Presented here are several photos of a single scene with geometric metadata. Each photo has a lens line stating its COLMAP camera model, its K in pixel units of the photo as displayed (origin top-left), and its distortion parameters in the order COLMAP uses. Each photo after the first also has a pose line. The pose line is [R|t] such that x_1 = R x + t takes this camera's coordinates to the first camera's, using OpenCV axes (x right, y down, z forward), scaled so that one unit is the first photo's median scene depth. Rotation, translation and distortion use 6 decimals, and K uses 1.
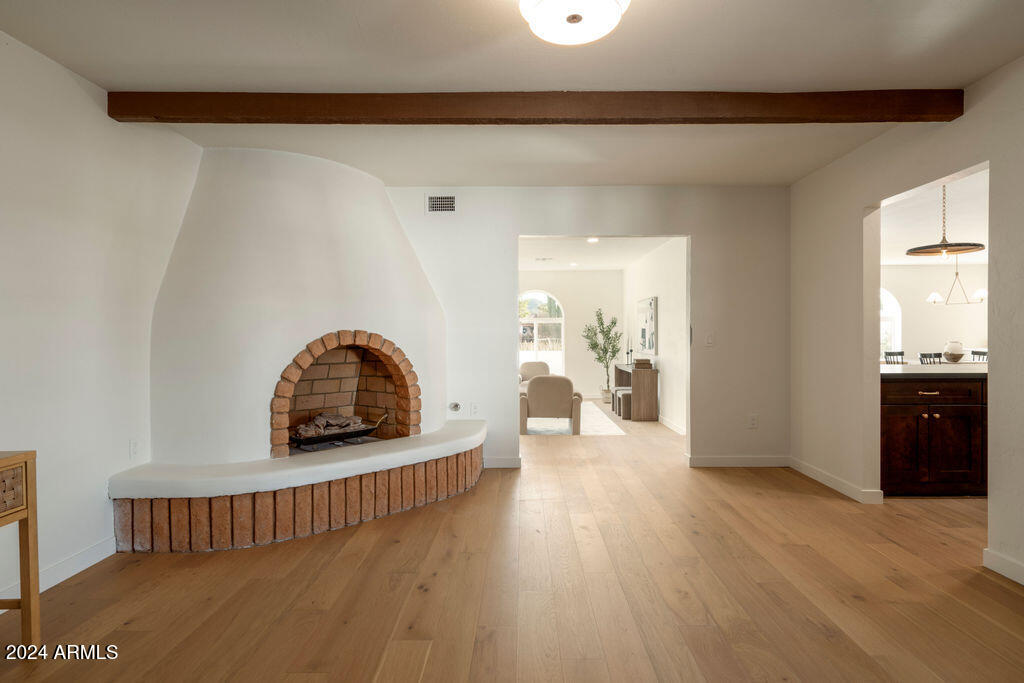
lens RADIAL K [[558.5, 0, 513.3], [0, 558.5, 341.8], [0, 0, 1]] dist [0.002799, 0.000591]
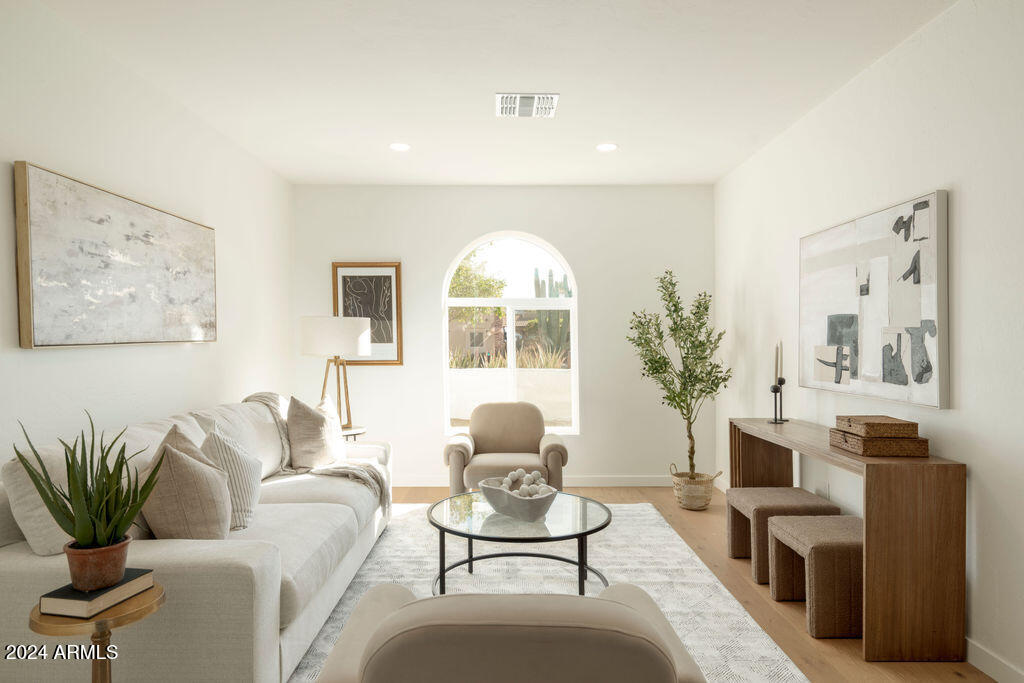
lens RADIAL K [[618.4, 0, 510.7], [0, 618.4, 343.5], [0, 0, 1]] dist [0.000017, -0.000123]
pose [[0.999757, -0.007748, 0.020630, 0.038925], [0.007932, 0.999930, -0.008817, -0.005594], [-0.020560, 0.008979, 0.999748, 0.670675]]
